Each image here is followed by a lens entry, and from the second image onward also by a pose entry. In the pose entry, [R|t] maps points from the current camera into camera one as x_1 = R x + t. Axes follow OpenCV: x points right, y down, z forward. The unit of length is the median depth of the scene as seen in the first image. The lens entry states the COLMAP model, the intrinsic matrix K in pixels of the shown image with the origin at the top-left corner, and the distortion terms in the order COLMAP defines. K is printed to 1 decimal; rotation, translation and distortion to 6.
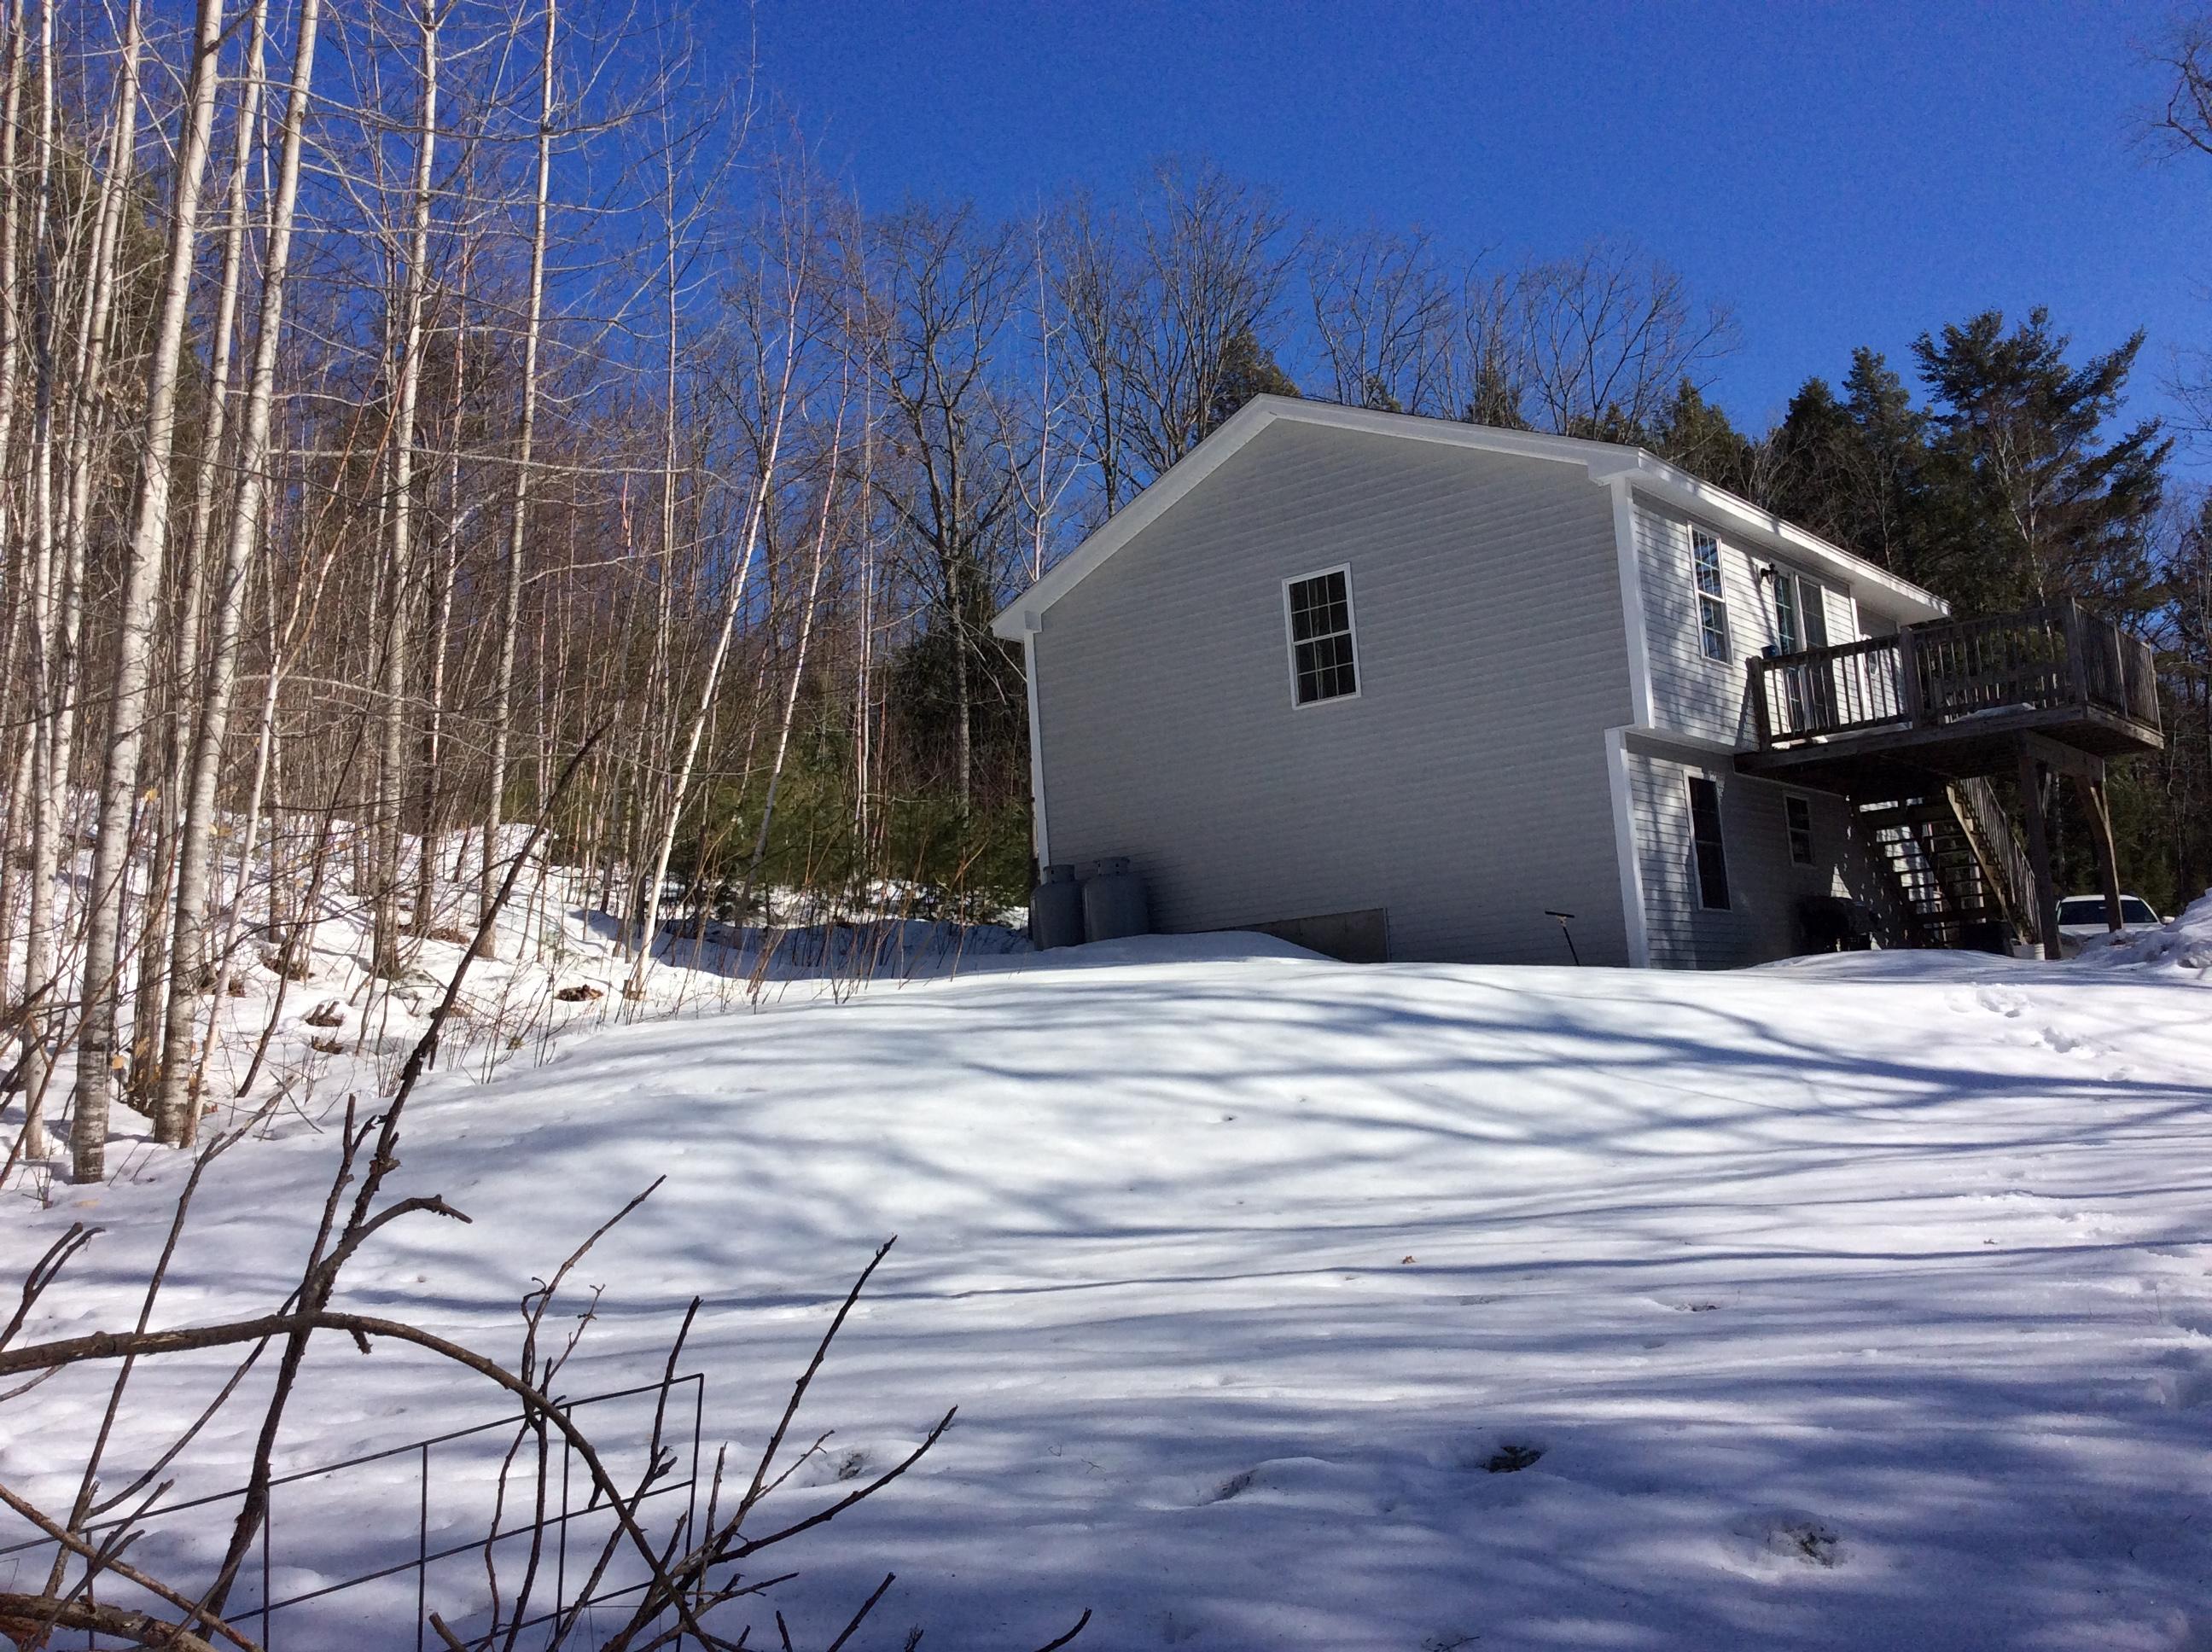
lens RADIAL K [[1931.7, 0, 1112.3], [0, 1931.7, 869.4], [0, 0, 1]] dist [0.081730, -0.190907]
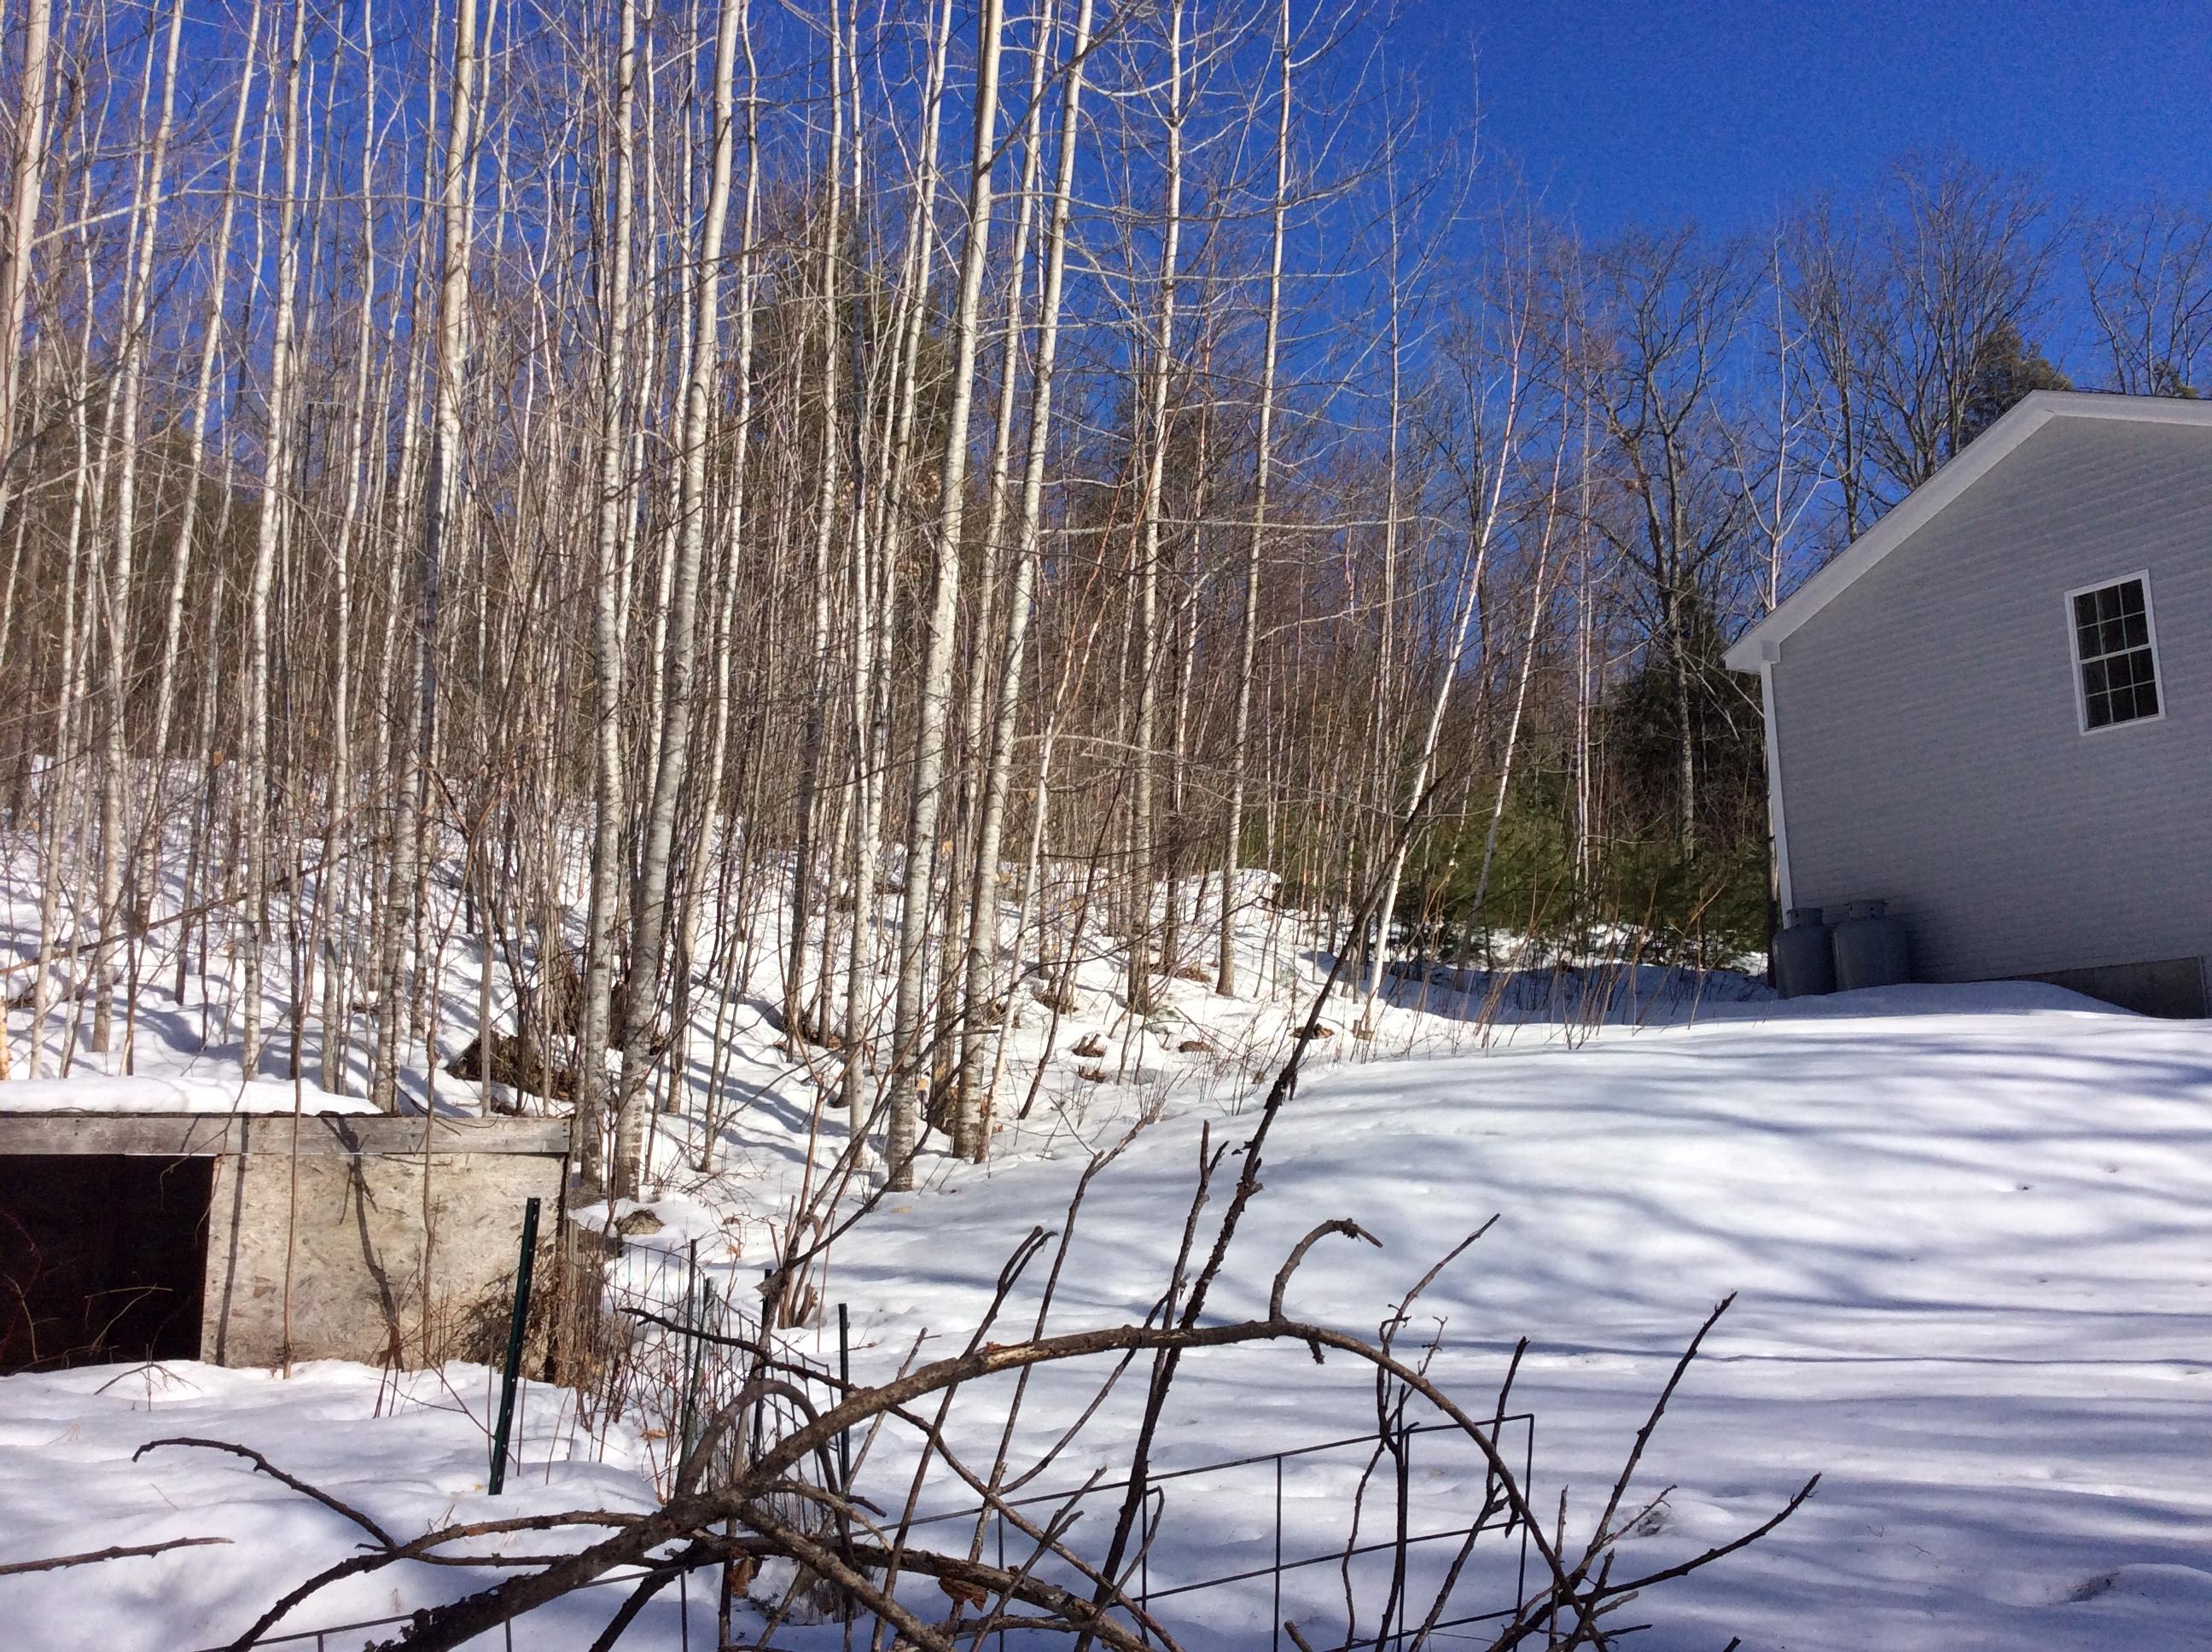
lens RADIAL K [[1931.7, 0, 1112.3], [0, 1931.7, 869.4], [0, 0, 1]] dist [0.081730, -0.190907]
pose [[0.936595, -0.007442, -0.350335, -0.011790], [-0.000369, 0.999753, -0.022222, 0.000063], [0.350414, 0.020942, 0.936361, -0.004636]]
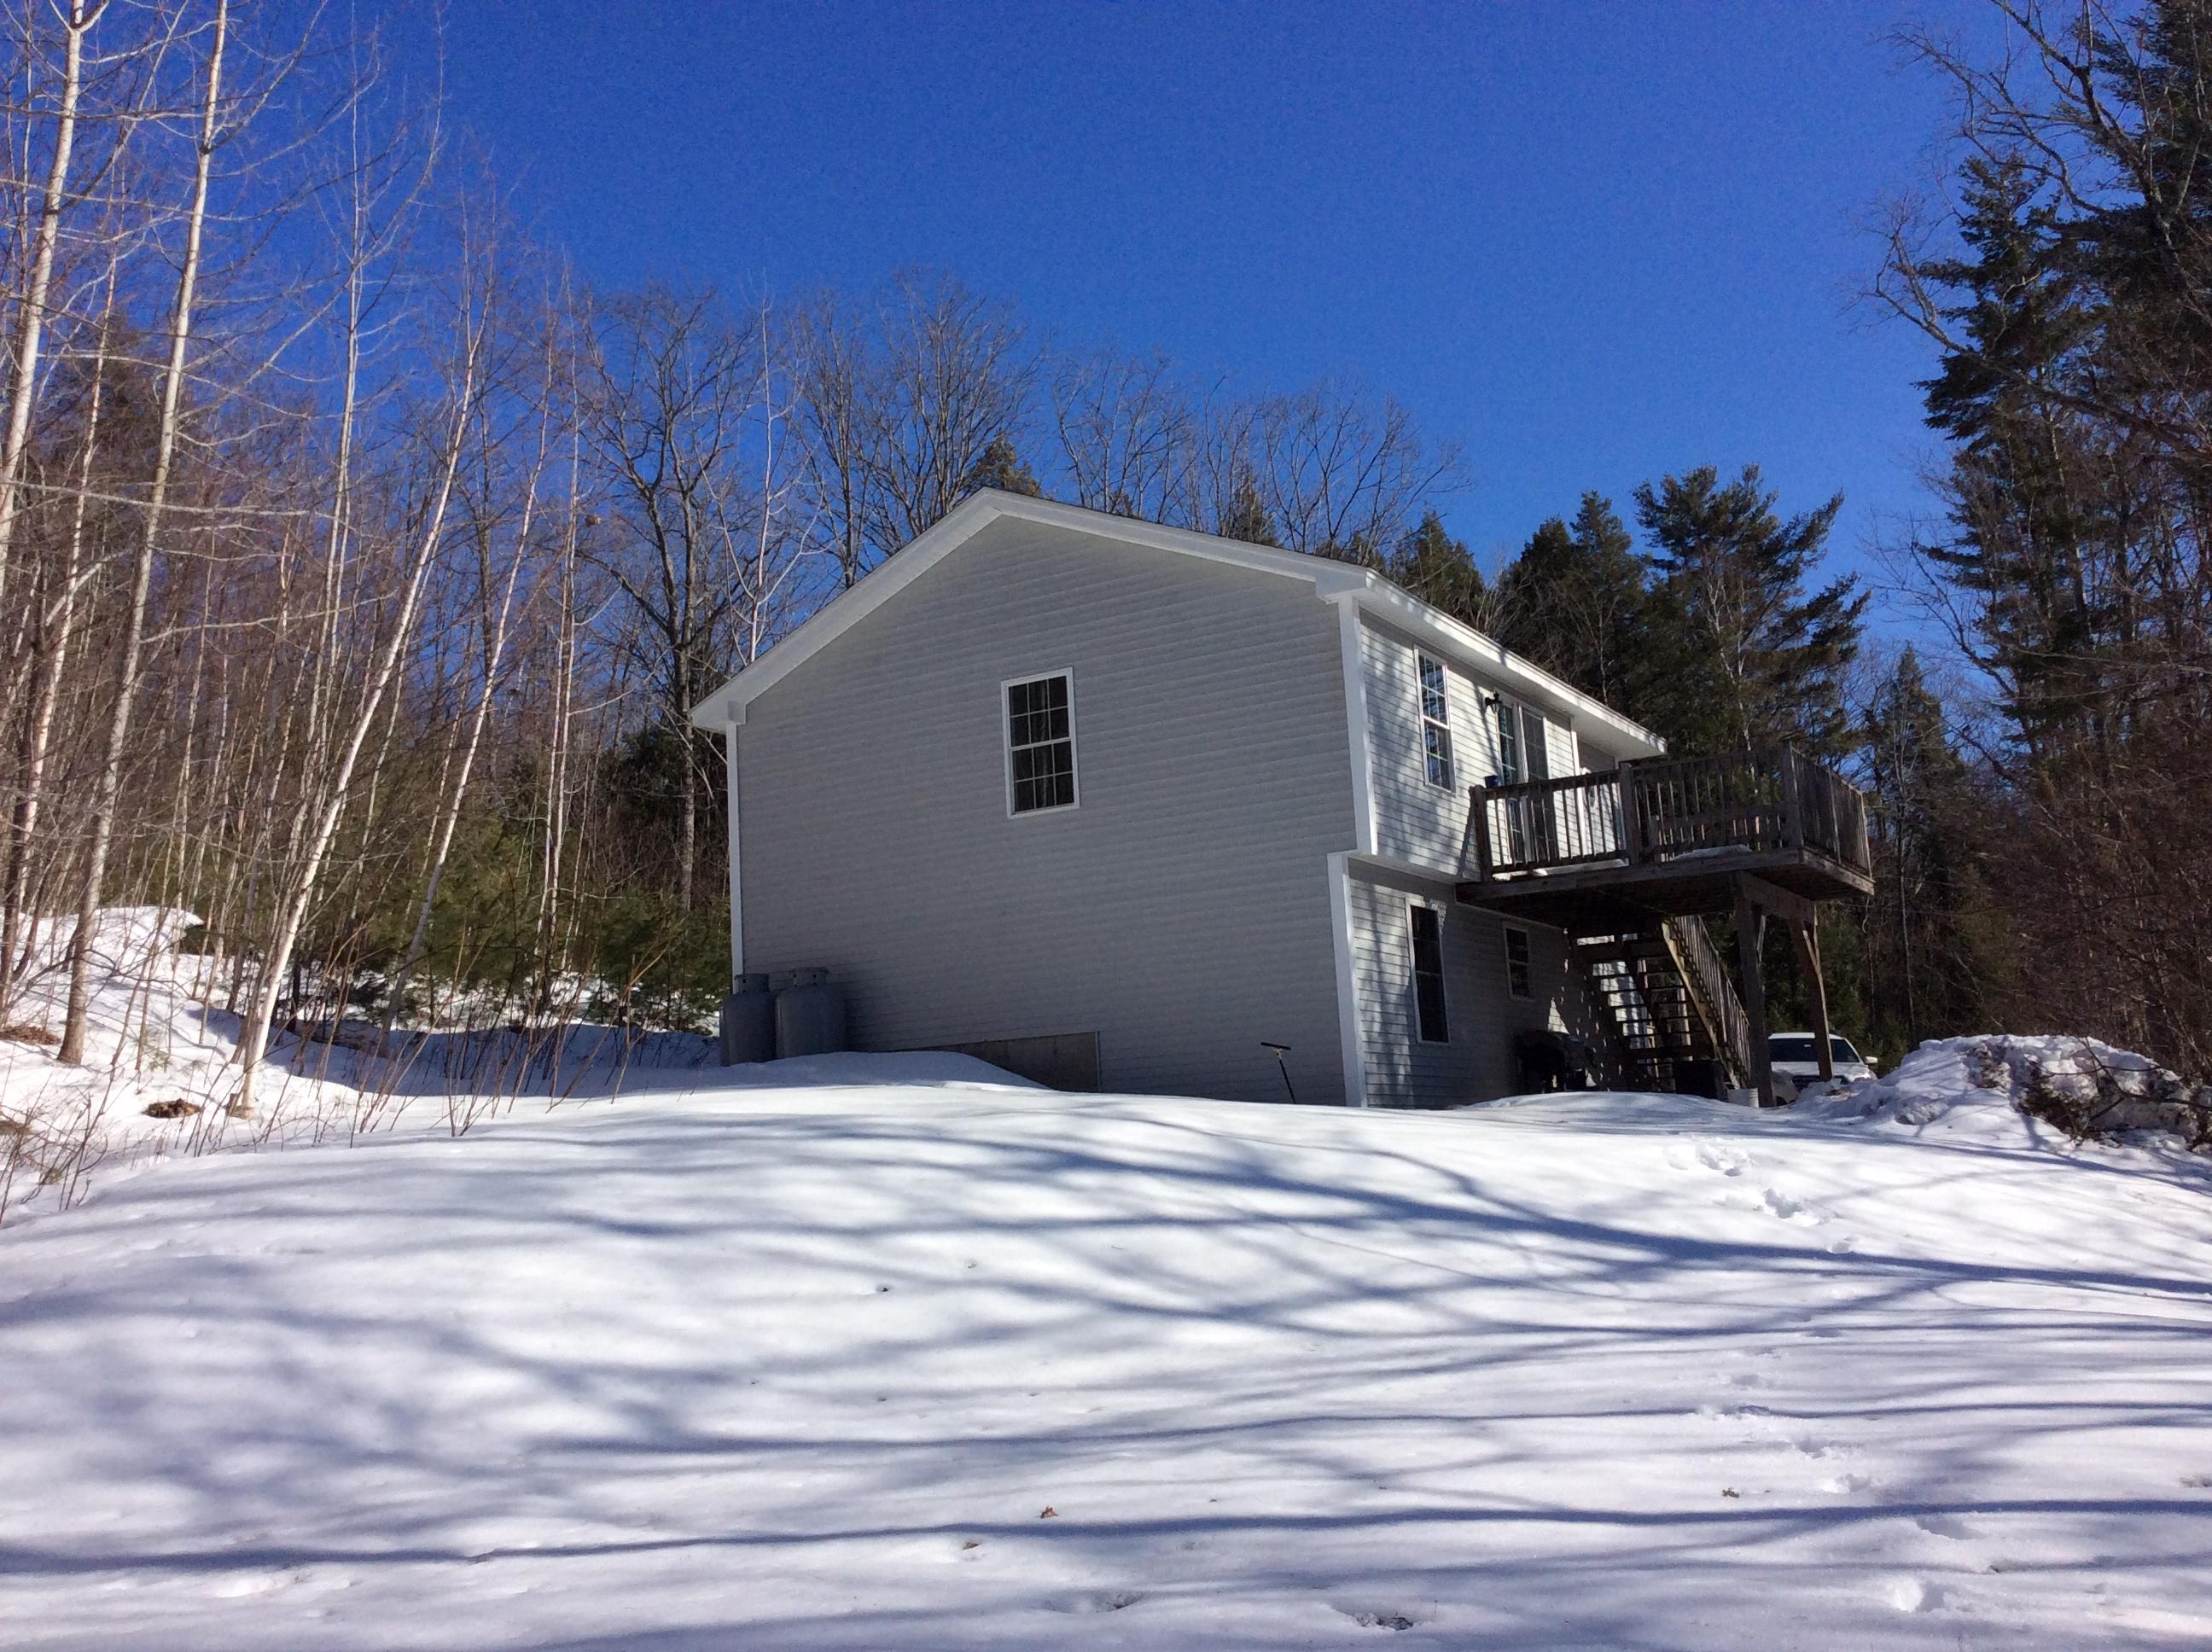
lens RADIAL K [[1867.7, 0, 1106.0], [0, 1867.7, 826.0], [0, 0, 1]] dist [0.040911, -0.002451]
pose [[0.991798, 0.042161, 0.120662, 0.031338], [-0.033222, 0.996618, -0.075156, -0.011662], [-0.123423, 0.070530, 0.989845, 0.090311]]
